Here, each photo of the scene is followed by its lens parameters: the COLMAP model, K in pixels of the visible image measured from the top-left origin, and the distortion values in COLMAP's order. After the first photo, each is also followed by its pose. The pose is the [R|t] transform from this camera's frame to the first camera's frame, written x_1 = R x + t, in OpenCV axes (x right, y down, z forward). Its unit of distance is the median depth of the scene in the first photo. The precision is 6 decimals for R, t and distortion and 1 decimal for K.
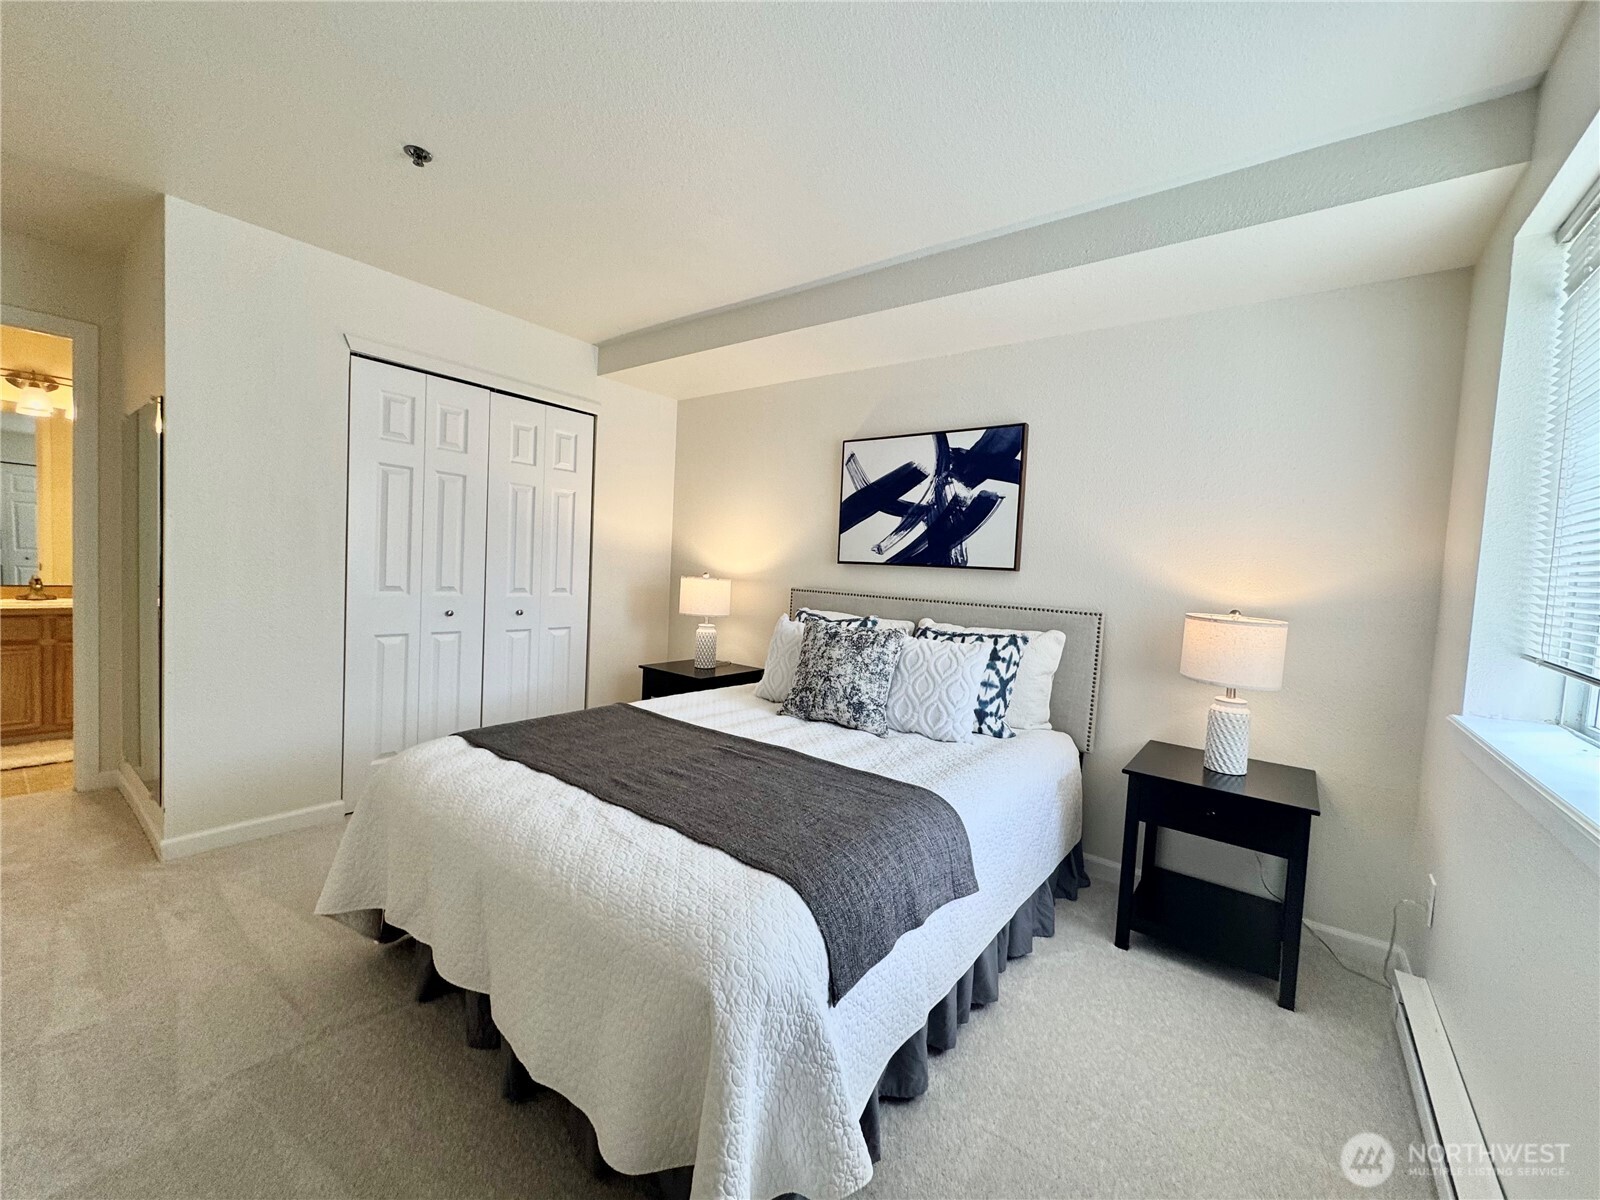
lens RADIAL K [[649.8, 0, 740.9], [0, 649.8, 579.8], [0, 0, 1]] dist [0.001553, 0.000084]
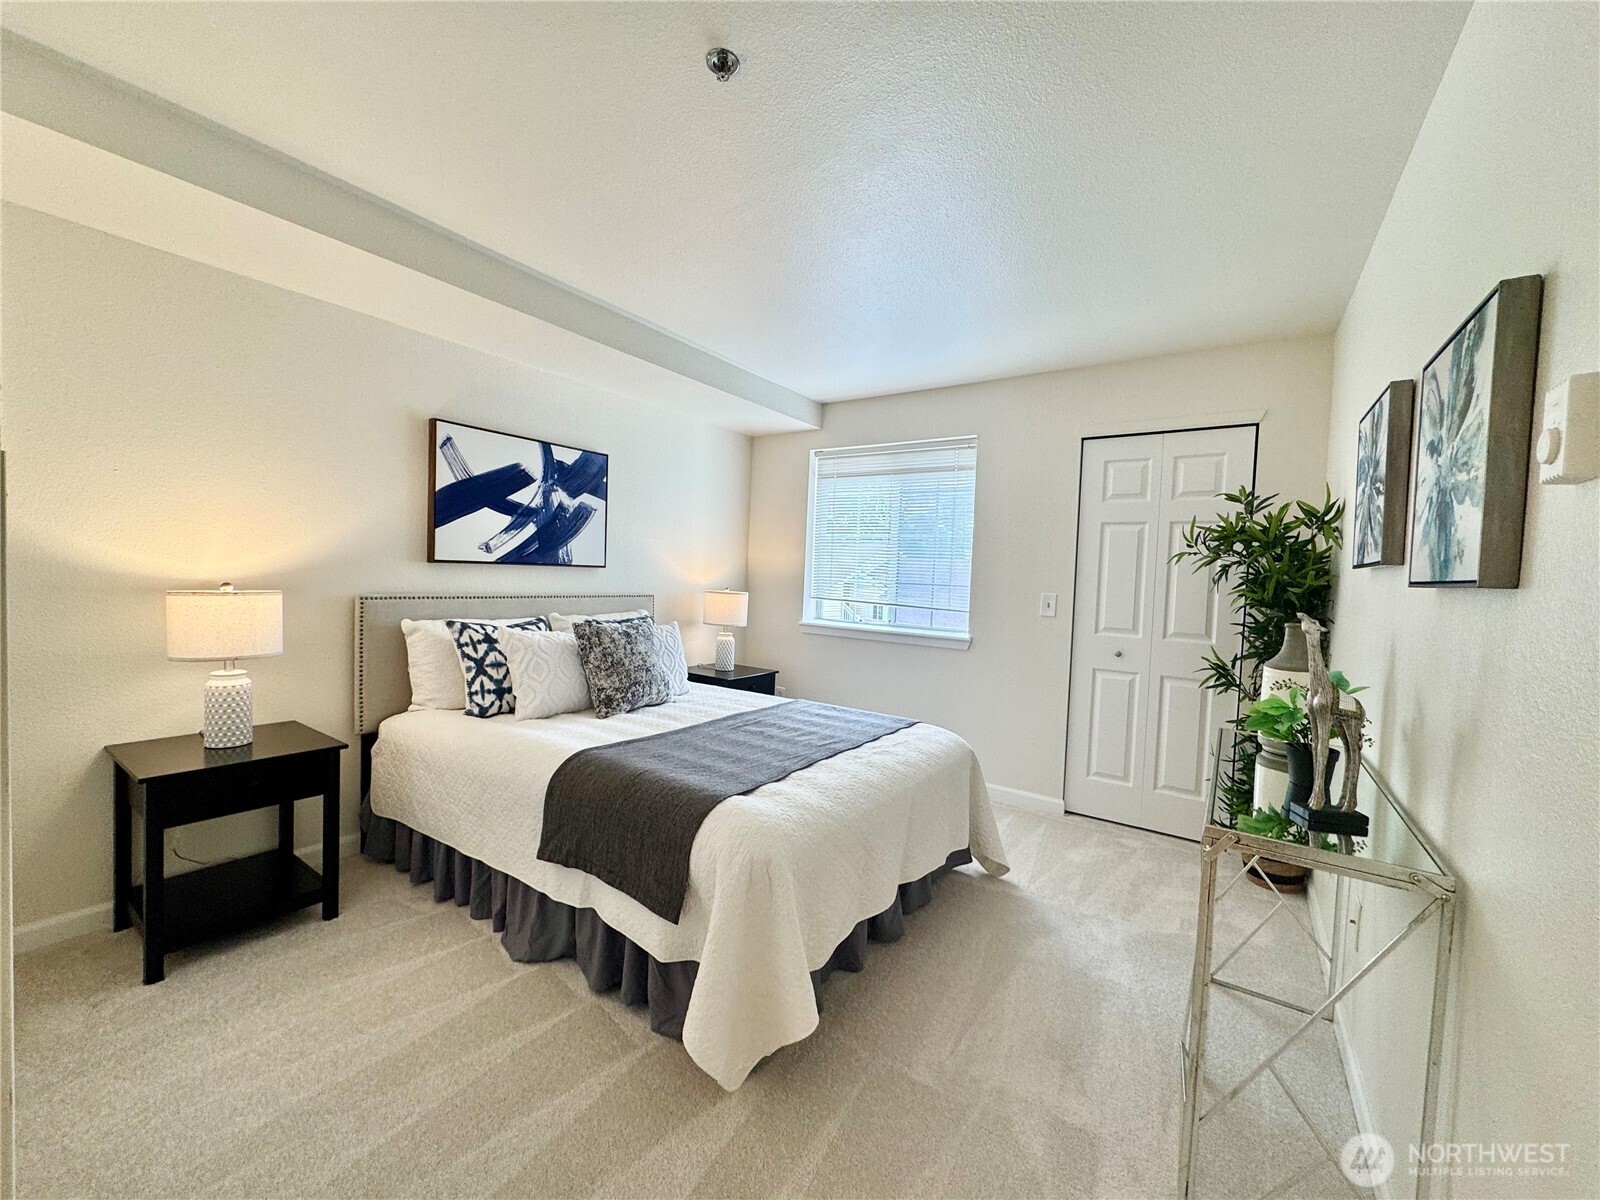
lens RADIAL K [[637.4, 0, 796.7], [0, 637.4, 602.3], [0, 0, 1]] dist [-0.003785, 0.000354]
pose [[-0.088141, -0.094104, 0.991653, -0.805615], [-0.009150, 0.995562, 0.093662, -0.061977], [-0.996066, -0.000818, -0.088611, 0.662052]]
